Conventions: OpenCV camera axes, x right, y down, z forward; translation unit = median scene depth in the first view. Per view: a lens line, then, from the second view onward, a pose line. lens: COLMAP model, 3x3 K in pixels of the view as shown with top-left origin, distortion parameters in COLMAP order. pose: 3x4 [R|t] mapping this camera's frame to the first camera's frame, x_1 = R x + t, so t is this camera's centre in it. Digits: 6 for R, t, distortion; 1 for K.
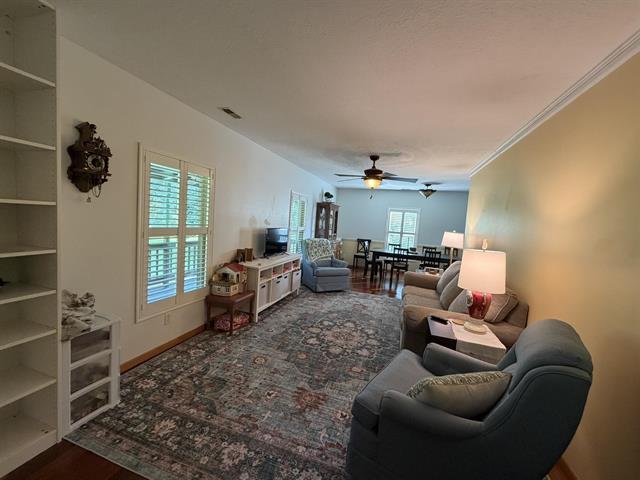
lens RADIAL K [[263.1, 0, 320.0], [0, 263.1, 240.0], [0, 0, 1]] dist [-0.001474, -0.000007]
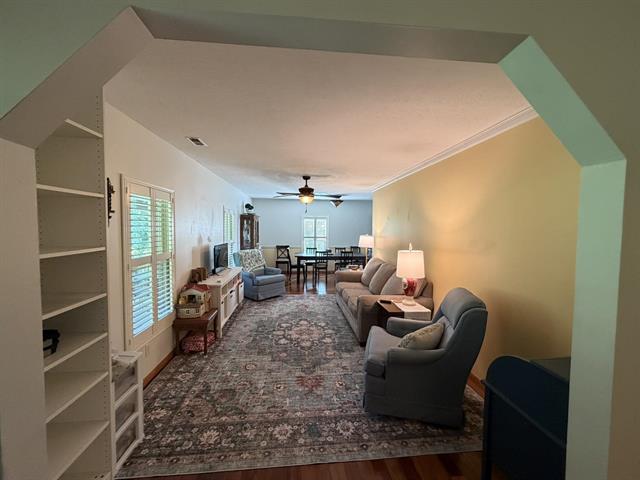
lens RADIAL K [[263.1, 0, 320.0], [0, 263.1, 240.0], [0, 0, 1]] dist [-0.001474, -0.000007]
pose [[0.917033, -0.079302, 0.390848, -0.278211], [0.084090, 0.996446, 0.004879, -0.046427], [-0.389846, 0.028392, 0.920442, -0.124332]]
